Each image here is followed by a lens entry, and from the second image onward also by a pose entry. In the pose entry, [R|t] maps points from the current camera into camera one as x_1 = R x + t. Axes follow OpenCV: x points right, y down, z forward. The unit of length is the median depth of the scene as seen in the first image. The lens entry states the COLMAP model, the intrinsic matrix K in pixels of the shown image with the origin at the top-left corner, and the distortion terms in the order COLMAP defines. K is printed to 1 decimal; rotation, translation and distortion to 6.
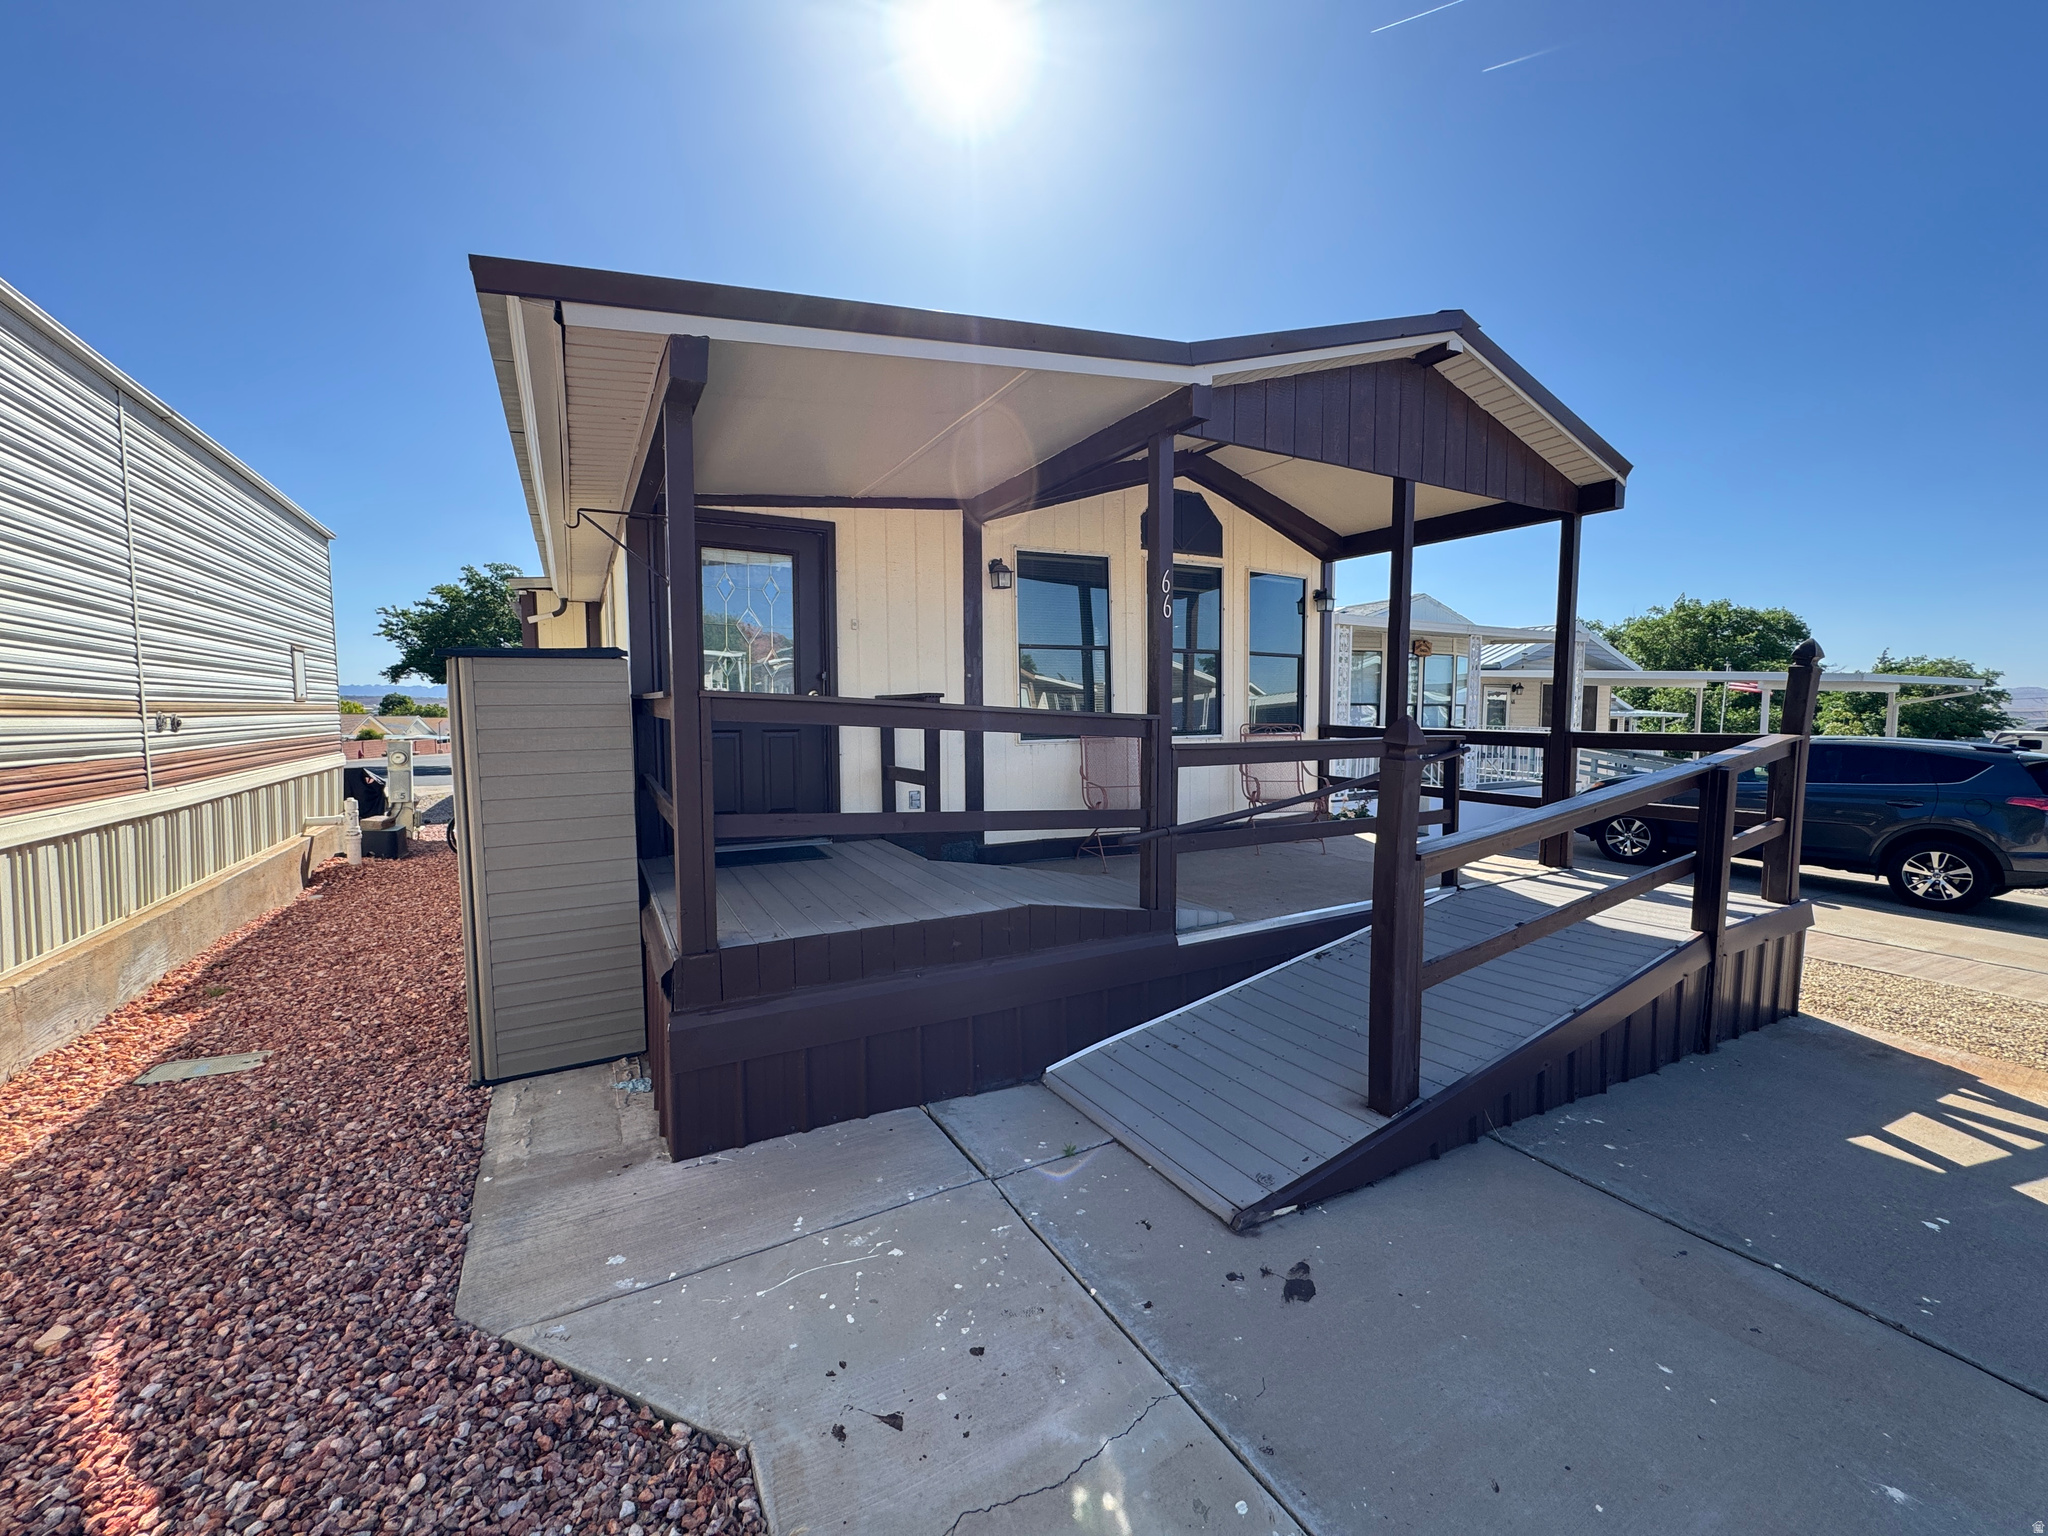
lens RADIAL K [[829.1, 0, 1024.0], [0, 829.1, 768.0], [0, 0, 1]] dist [-0.003168, -0.000619]
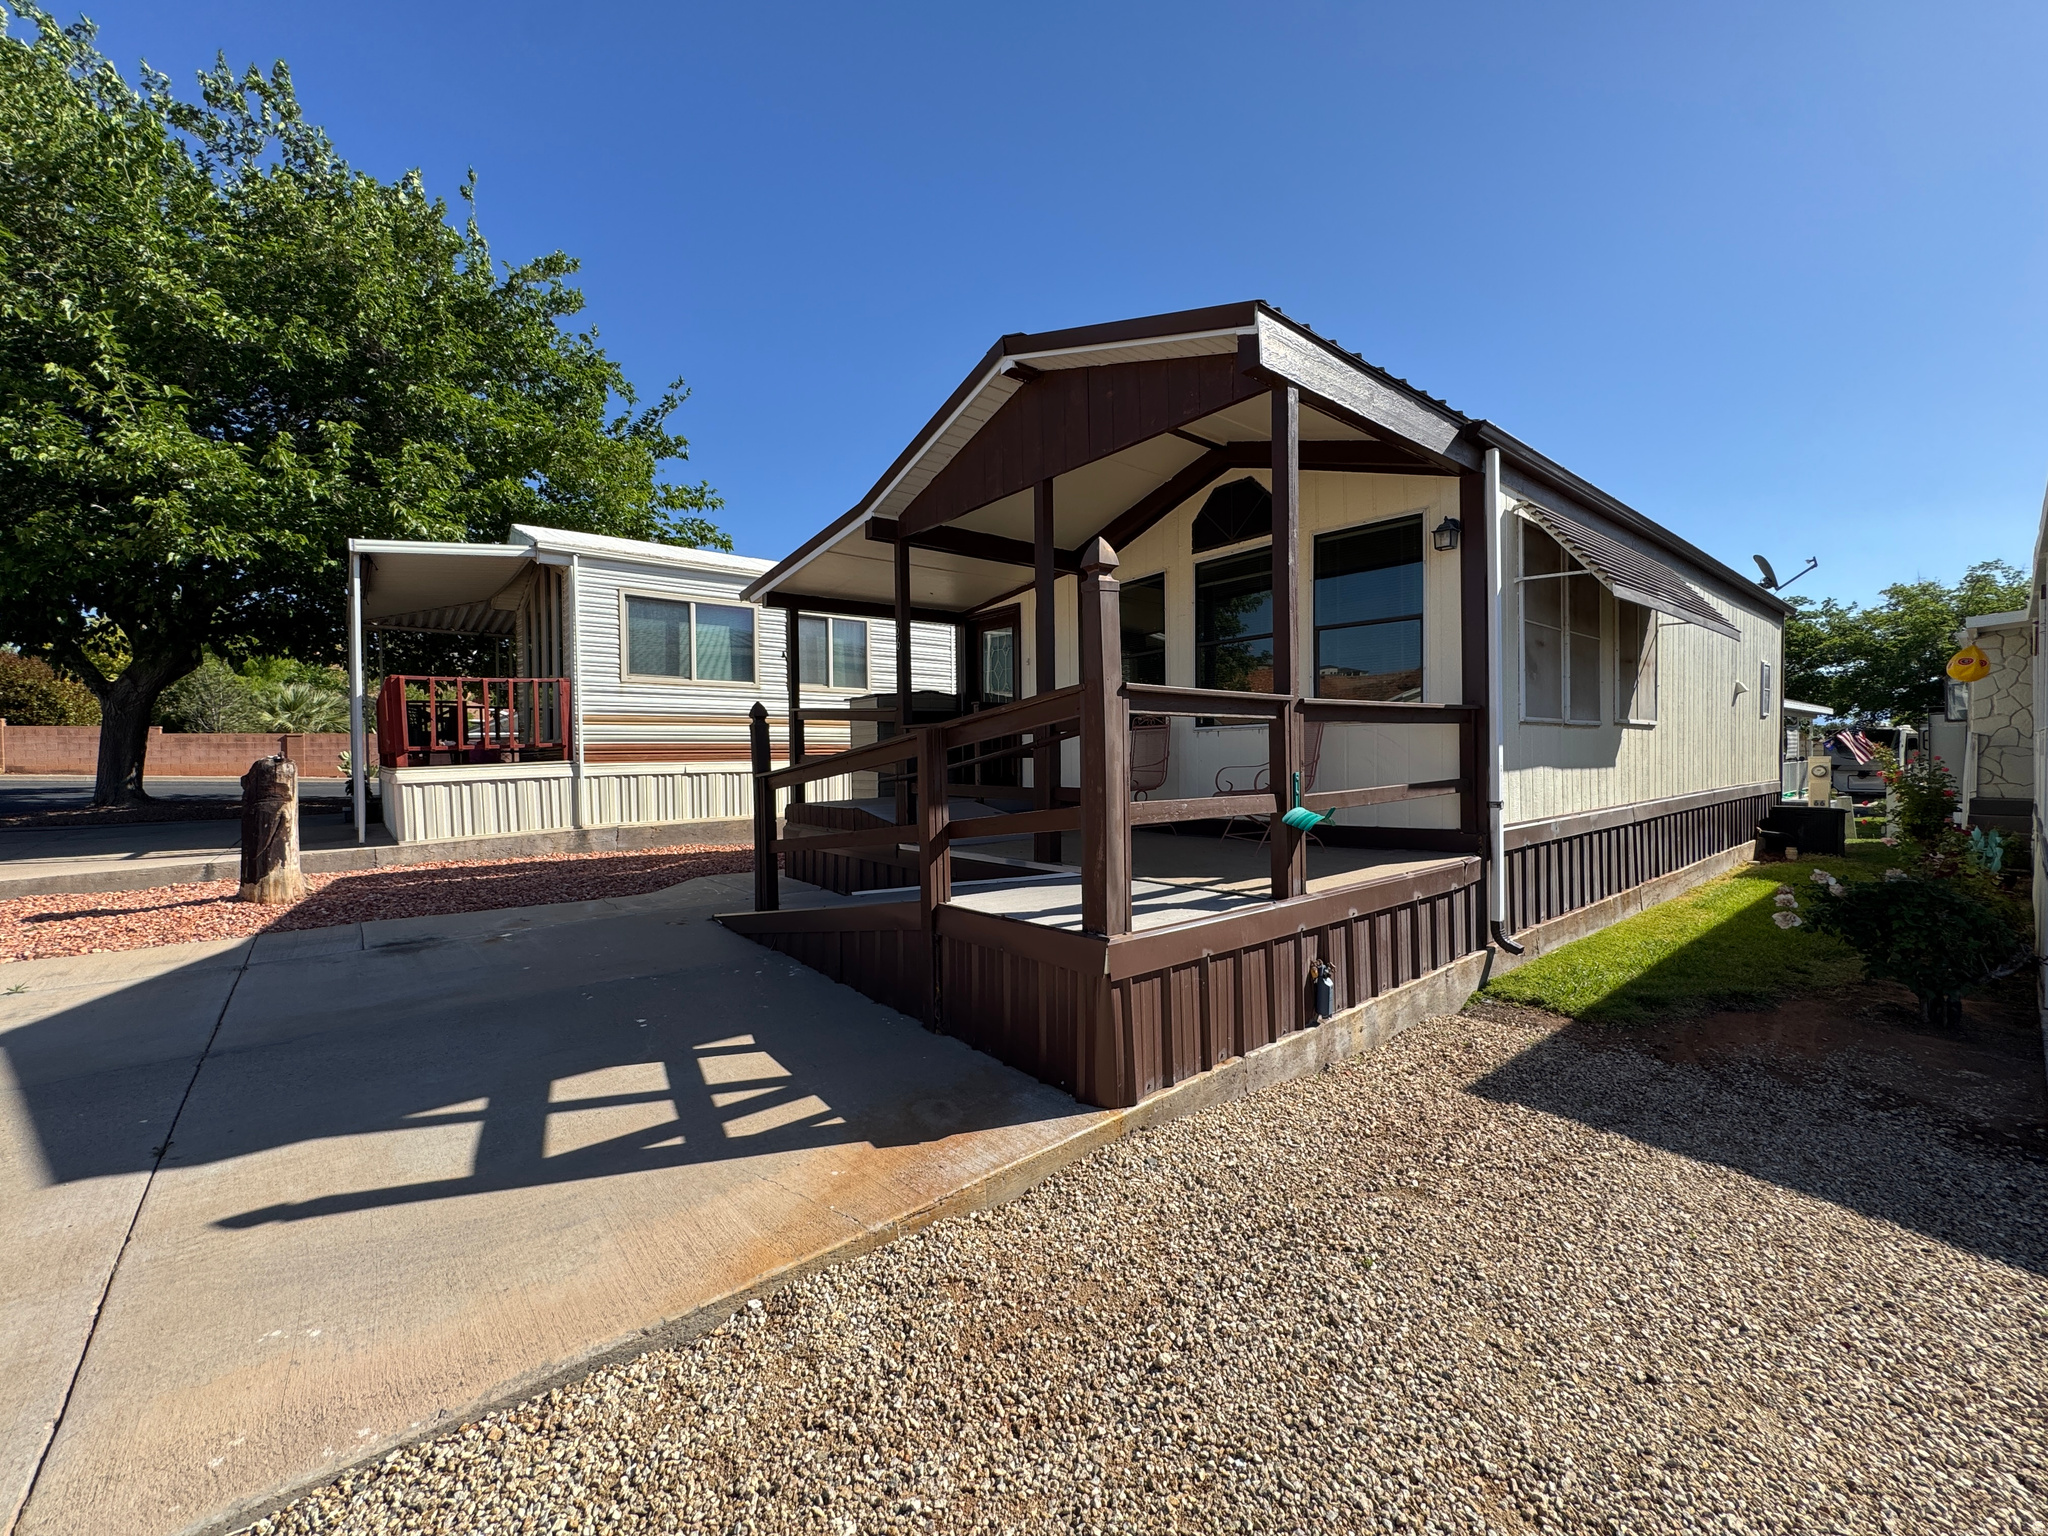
lens RADIAL K [[808.8, 0, 1024.0], [0, 808.8, 768.0], [0, 0, 1]] dist [-0.002937, -0.000043]
pose [[0.177868, 0.024835, -0.983741, 1.611612], [-0.050482, 0.998595, 0.016082, 0.017023], [0.982759, 0.046801, 0.178872, 0.843718]]
